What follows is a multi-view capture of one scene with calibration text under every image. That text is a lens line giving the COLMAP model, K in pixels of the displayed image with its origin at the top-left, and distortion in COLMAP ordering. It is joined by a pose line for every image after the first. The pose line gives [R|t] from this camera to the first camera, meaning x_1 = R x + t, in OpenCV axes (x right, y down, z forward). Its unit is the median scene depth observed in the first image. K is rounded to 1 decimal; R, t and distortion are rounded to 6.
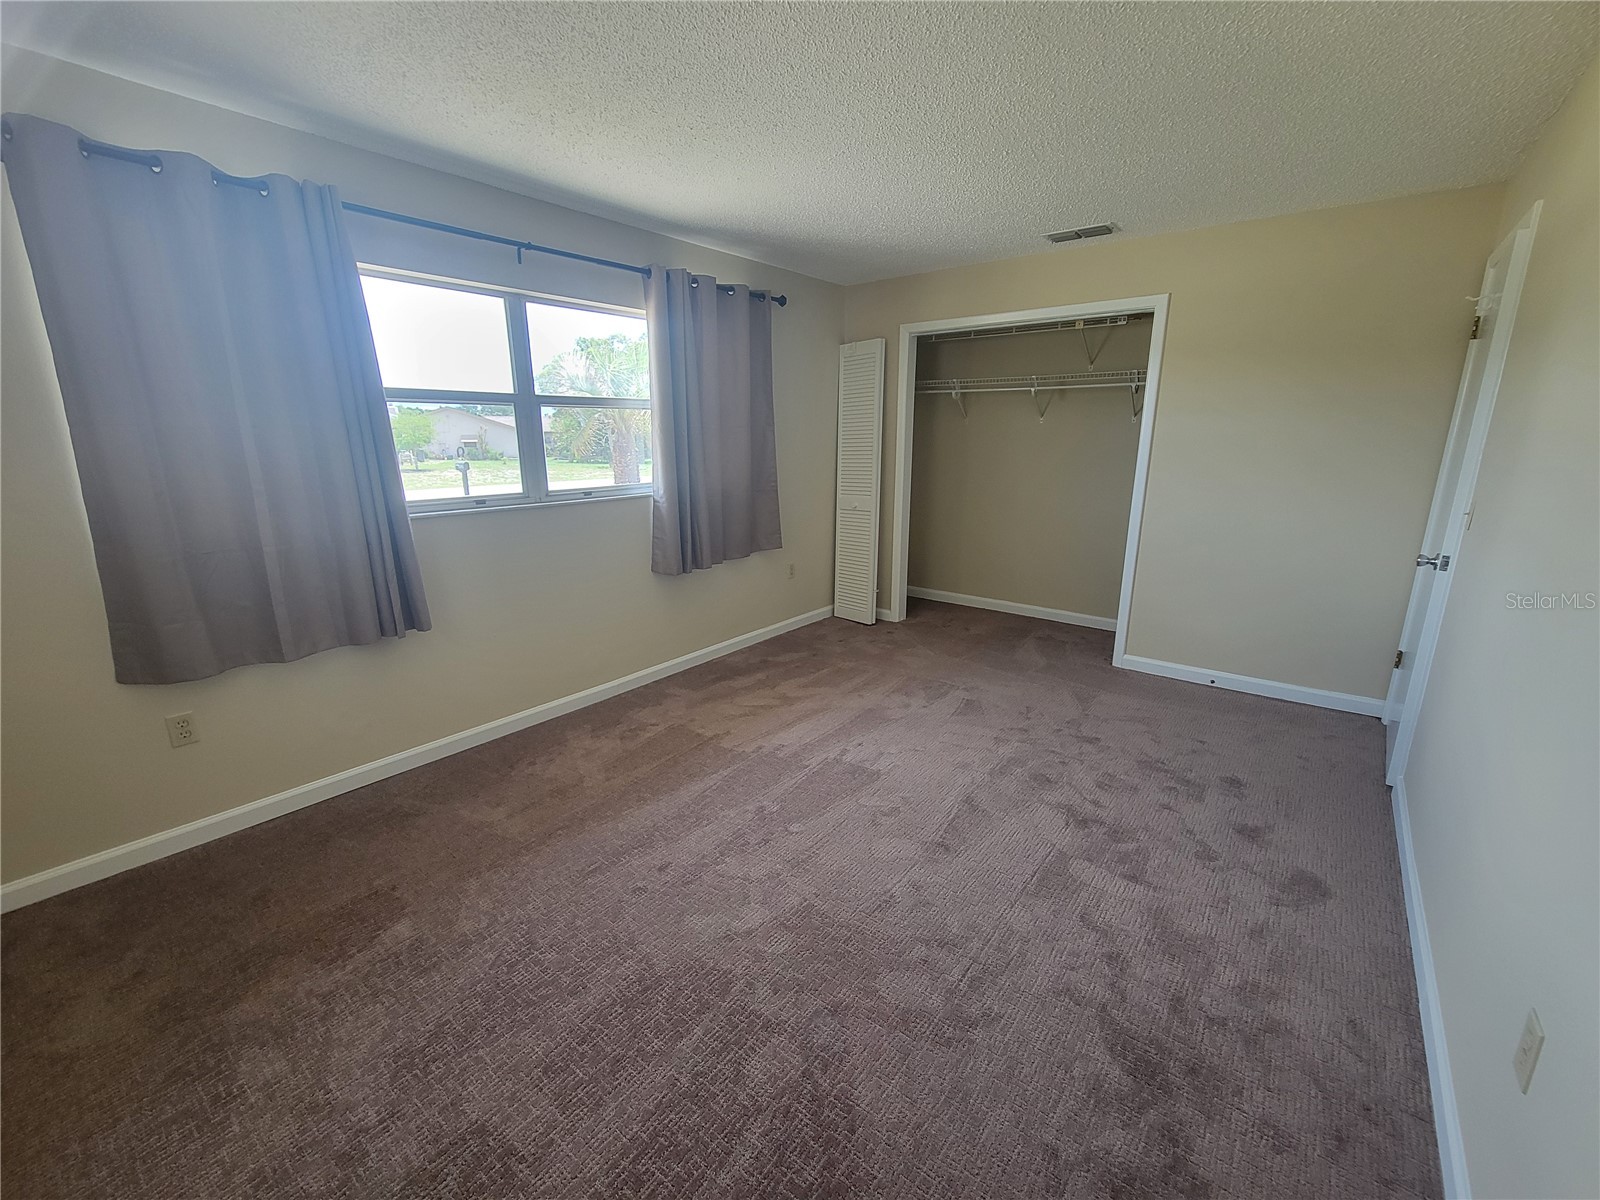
lens RADIAL K [[654.3, 0, 807.1], [0, 654.3, 599.6], [0, 0, 1]] dist [-0.002750, 0.000072]
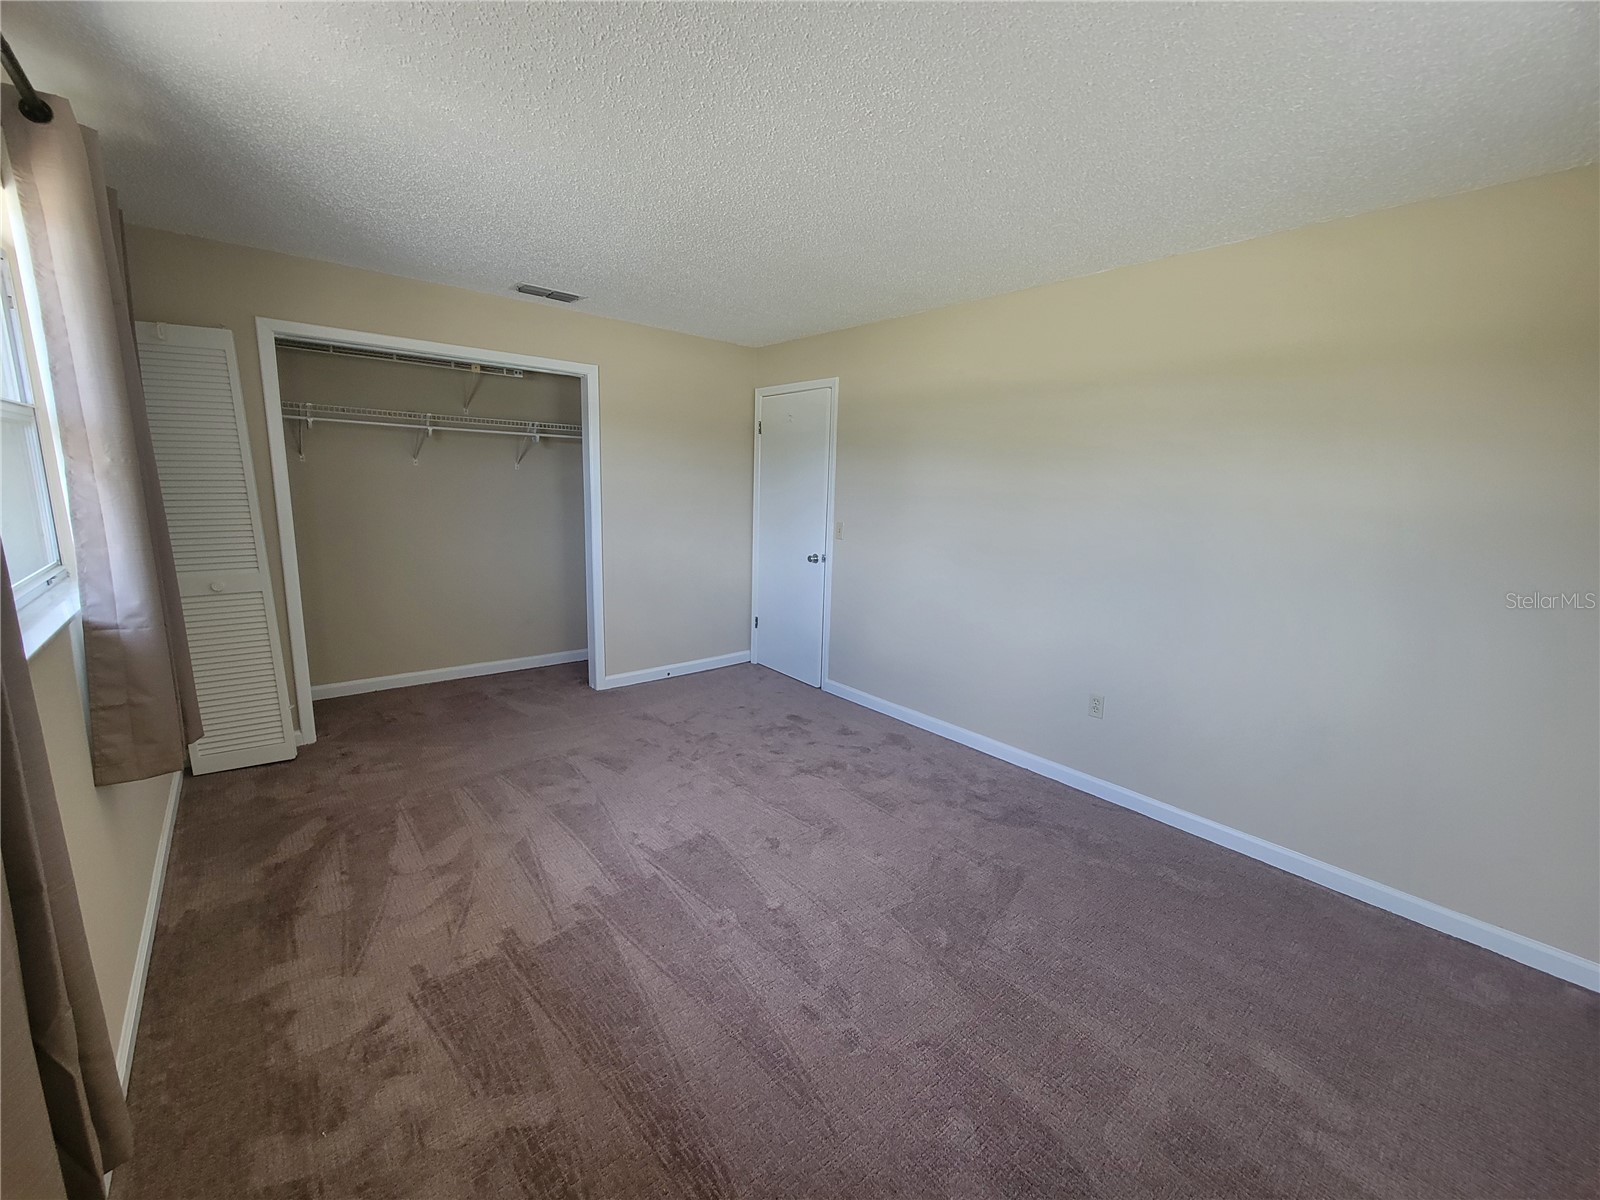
lens RADIAL K [[654.3, 0, 807.1], [0, 654.3, 599.6], [0, 0, 1]] dist [-0.002750, 0.000072]
pose [[0.191027, -0.166144, 0.967422, -0.586642], [0.210513, 0.969574, 0.124946, -0.127976], [-0.958746, 0.179786, 0.220190, 0.456501]]
